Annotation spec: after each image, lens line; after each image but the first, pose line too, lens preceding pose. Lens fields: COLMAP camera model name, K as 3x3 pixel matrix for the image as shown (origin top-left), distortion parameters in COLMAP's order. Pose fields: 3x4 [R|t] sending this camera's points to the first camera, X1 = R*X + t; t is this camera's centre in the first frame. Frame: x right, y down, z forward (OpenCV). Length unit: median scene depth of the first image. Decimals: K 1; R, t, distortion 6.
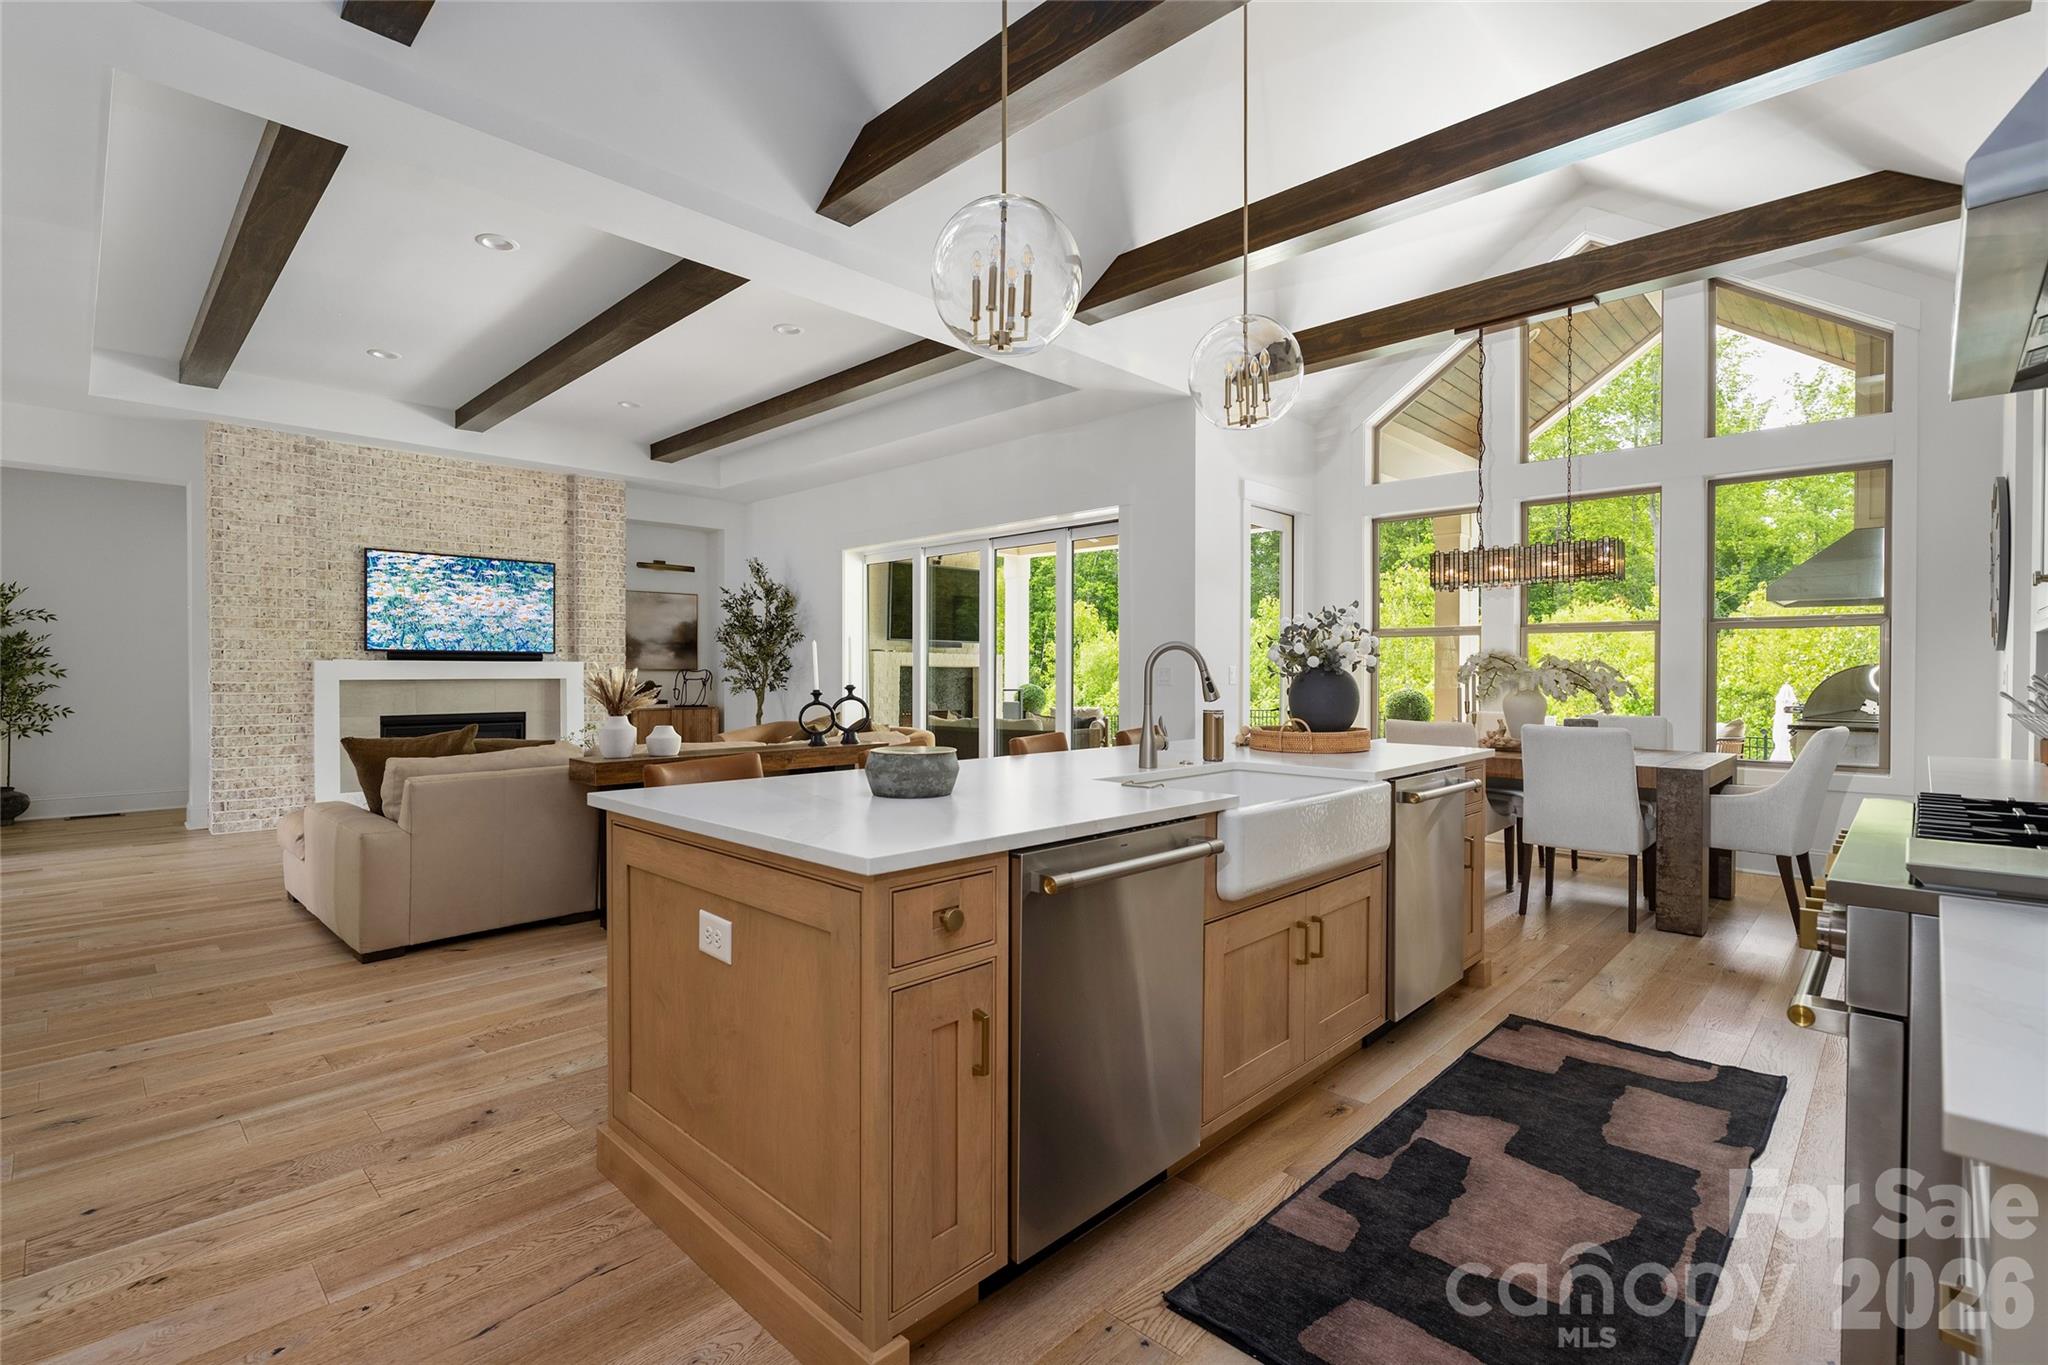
lens RADIAL K [[932.8, 0, 1032.8], [0, 932.8, 672.3], [0, 0, 1]] dist [-0.008903, 0.001547]
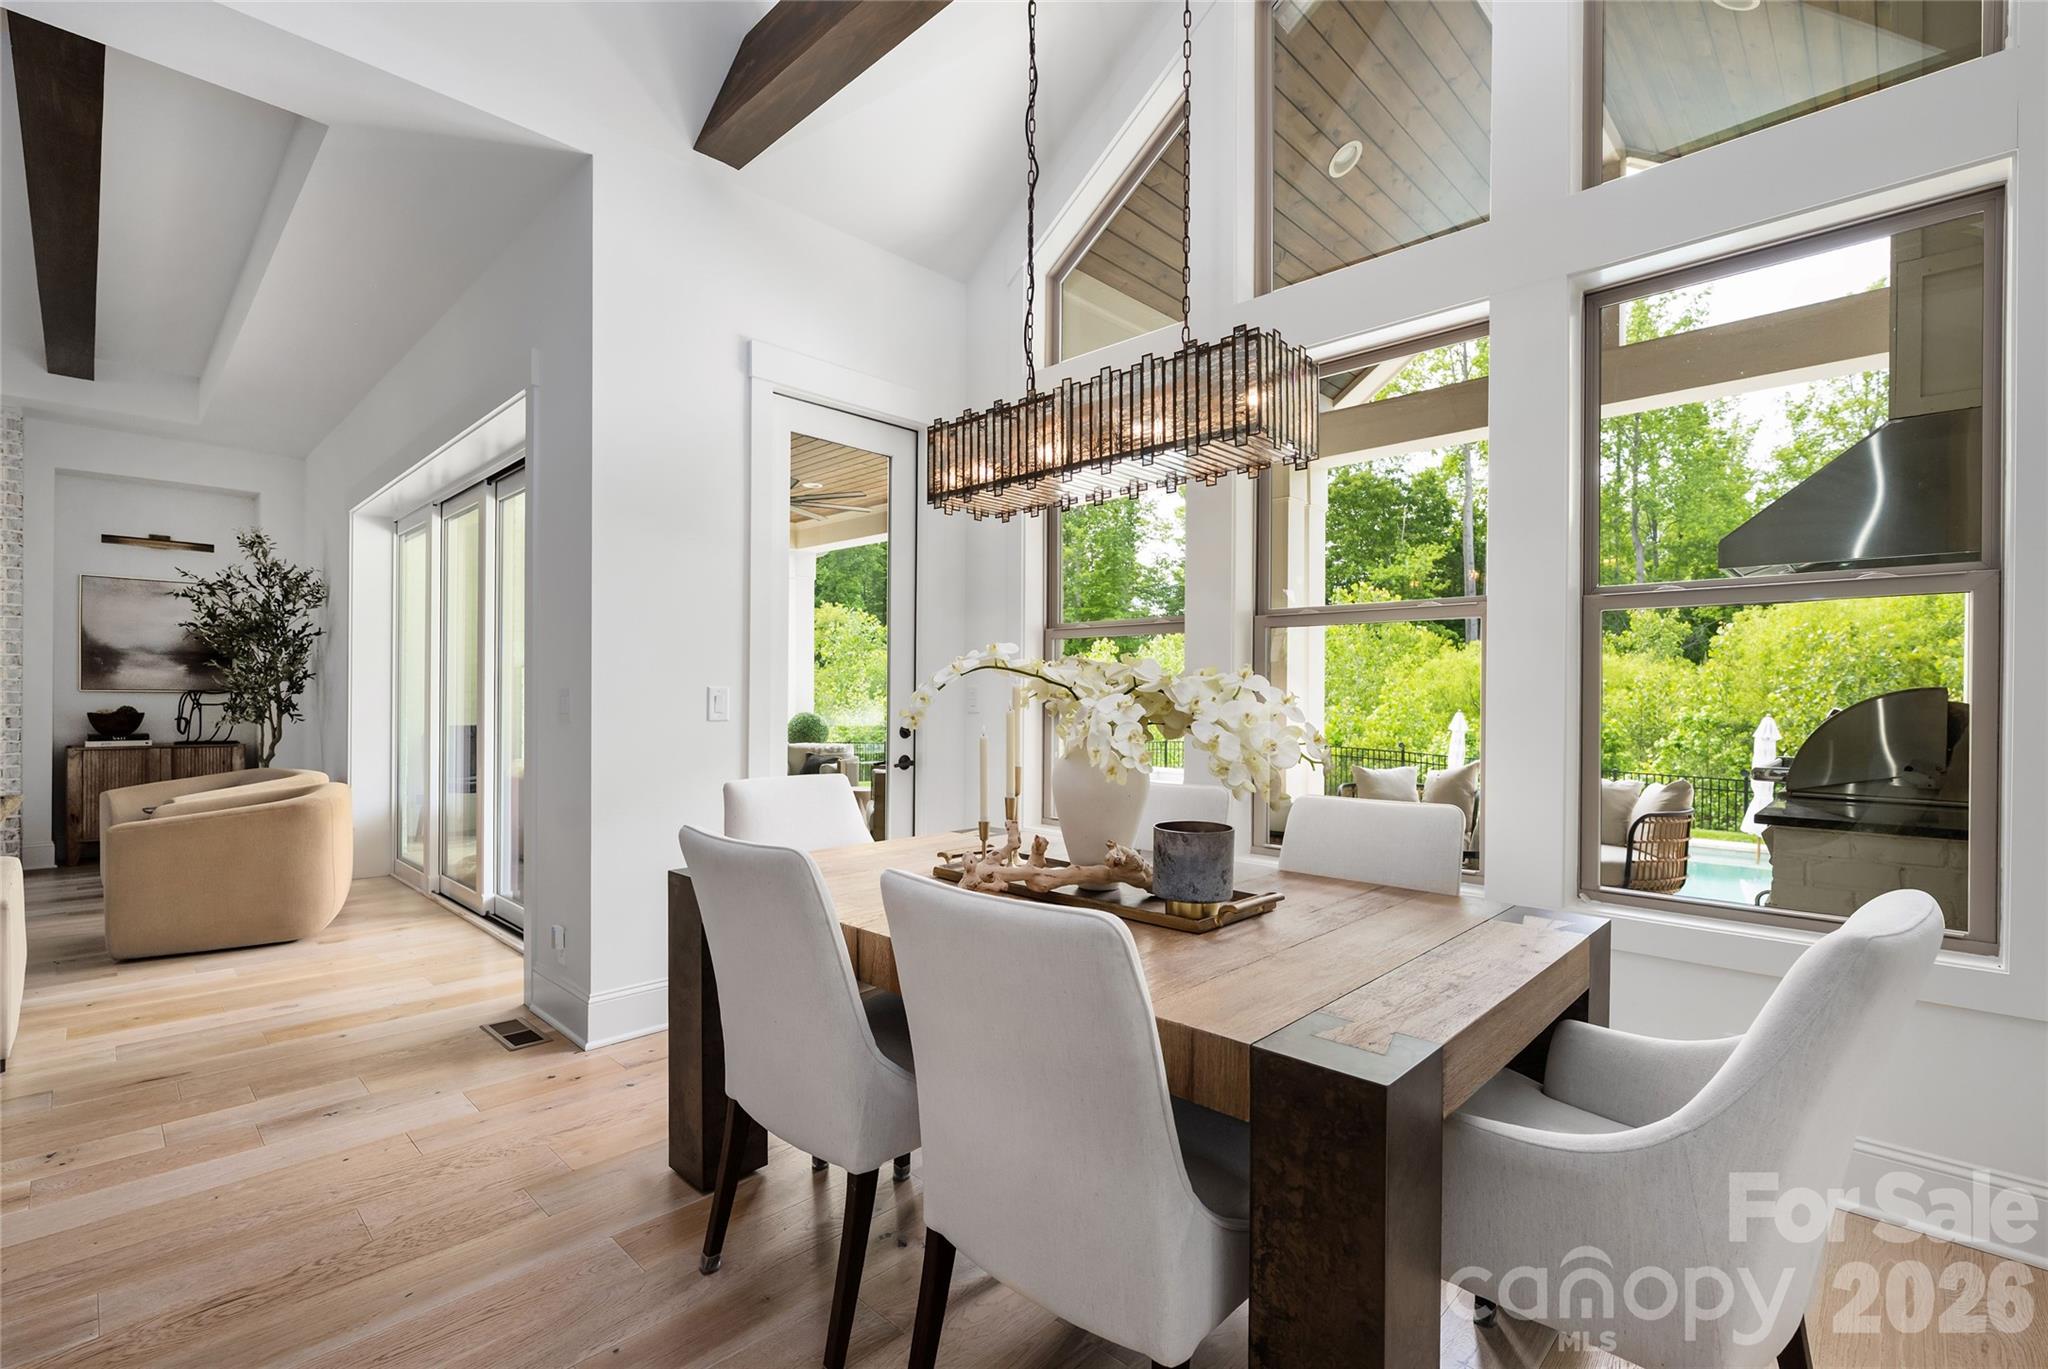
lens RADIAL K [[917.6, 0, 1050.1], [0, 917.6, 697.1], [0, 0, 1]] dist [0.001427, 0.001585]
pose [[0.999877, 0.005170, 0.014788, 0.340298], [-0.005165, 0.999987, -0.000398, -0.002069], [-0.014790, 0.000322, 0.999891, 0.406181]]
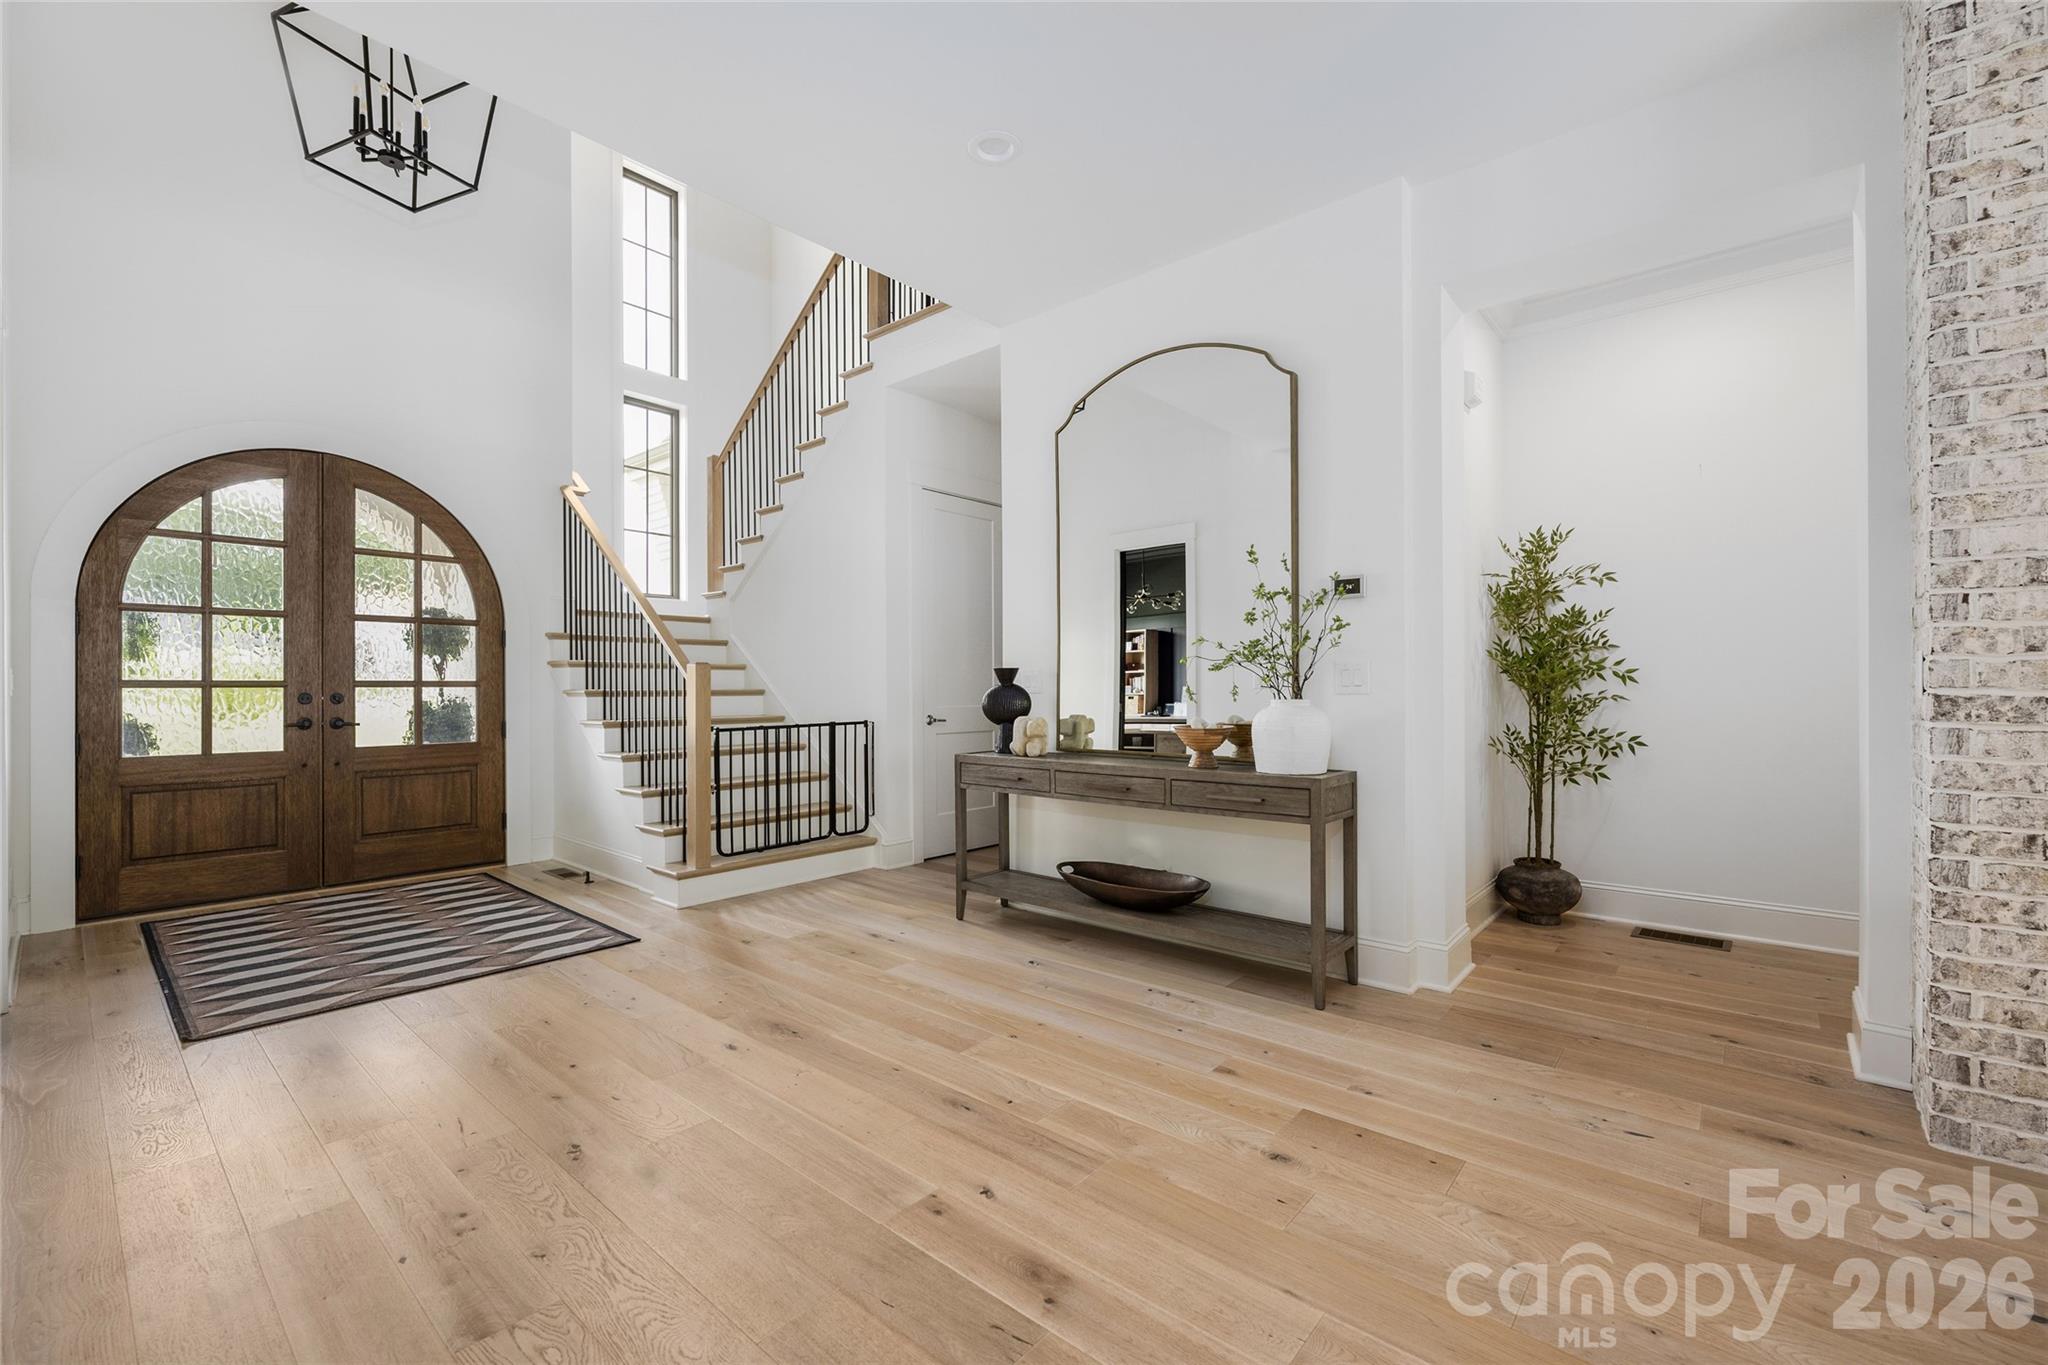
lens RADIAL K [[859.9, 0, 1019.0], [0, 859.9, 691.3], [0, 0, 1]] dist [-0.002899, -0.000646]
pose [[0.054198, 0.003723, -0.998523, -0.545342], [0.000871, 0.999992, 0.003776, 0.008510], [0.998530, -0.001074, 0.054195, 0.600237]]
